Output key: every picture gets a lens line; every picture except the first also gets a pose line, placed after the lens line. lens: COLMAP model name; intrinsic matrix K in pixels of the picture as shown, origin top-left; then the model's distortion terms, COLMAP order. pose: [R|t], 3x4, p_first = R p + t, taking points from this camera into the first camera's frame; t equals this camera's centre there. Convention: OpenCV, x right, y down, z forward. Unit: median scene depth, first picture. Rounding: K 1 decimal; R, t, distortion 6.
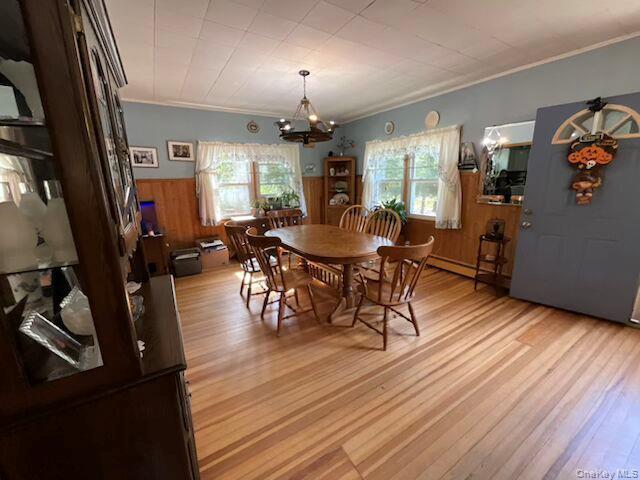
lens RADIAL K [[261.5, 0, 321.7], [0, 261.5, 237.3], [0, 0, 1]] dist [0.003788, -0.000986]
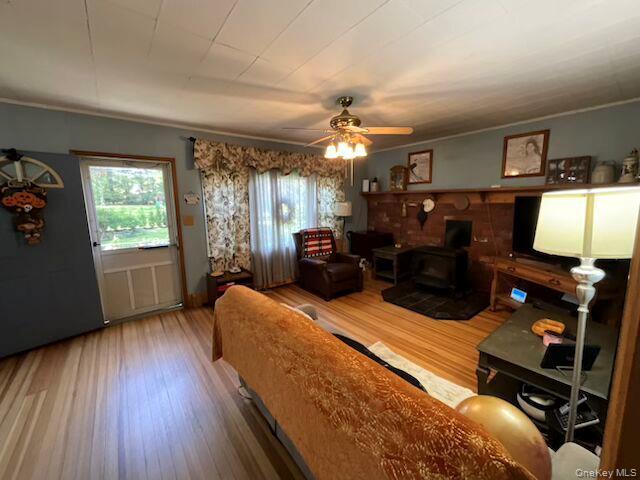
lens RADIAL K [[261.5, 0, 320.5], [0, 261.5, 242.2], [0, 0, 1]] dist [0.003788, -0.000986]
pose [[-0.113776, -0.129944, 0.984972, -0.199424], [0.233468, 0.960150, 0.153638, -0.024506], [-0.965685, 0.247440, -0.078905, -0.052039]]
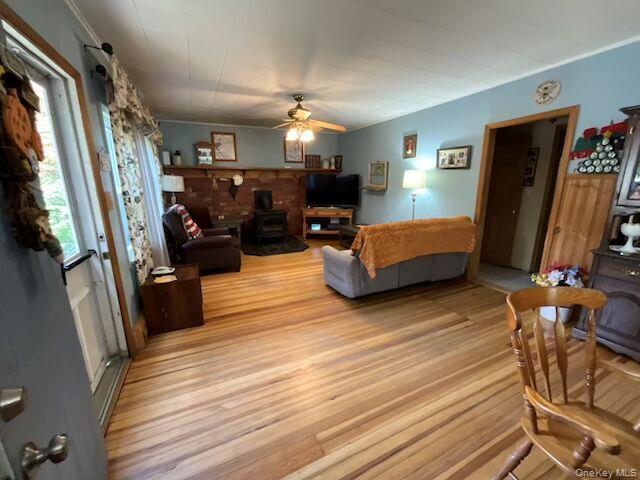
lens RADIAL K [[261.5, 0, 321.9], [0, 261.5, 240.3], [0, 0, 1]] dist [0.003788, -0.000986]
pose [[-0.993433, 0.002946, 0.114377, 0.635719], [0.052675, 0.899203, 0.434350, -0.304351], [-0.101569, 0.437523, -0.893453, 1.255326]]
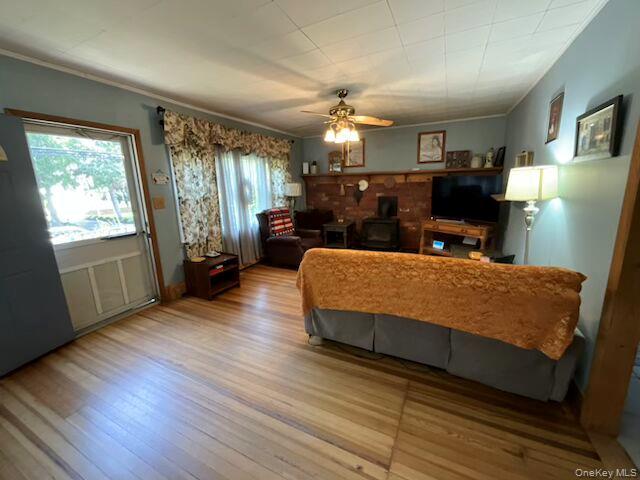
lens RADIAL K [[261.5, 0, 320.7], [0, 261.5, 240.4], [0, 0, 1]] dist [0.003788, -0.000986]
pose [[-0.533495, -0.139439, 0.834230, -0.184262], [0.222281, 0.928533, 0.297351, -0.128088], [-0.816073, 0.344069, -0.464373, 0.546445]]
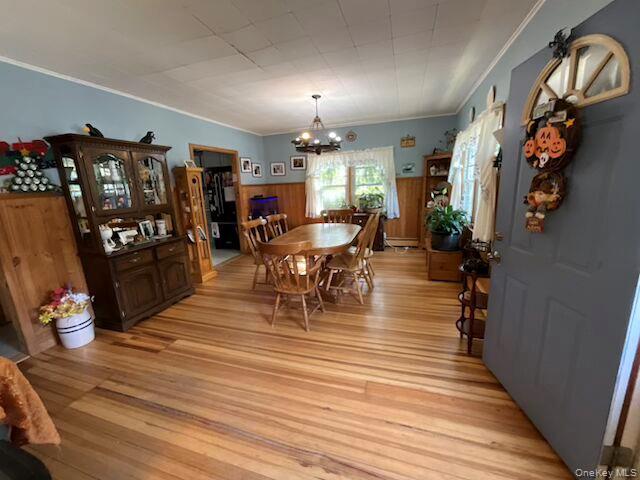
lens RADIAL K [[261.5, 0, 318.7], [0, 261.5, 239.6], [0, 0, 1]] dist [0.003788, -0.000986]
pose [[0.644462, 0.154160, -0.748935, 1.128035], [-0.137242, 0.986880, 0.085042, -0.095668], [0.752219, 0.047979, 0.657164, 0.298001]]
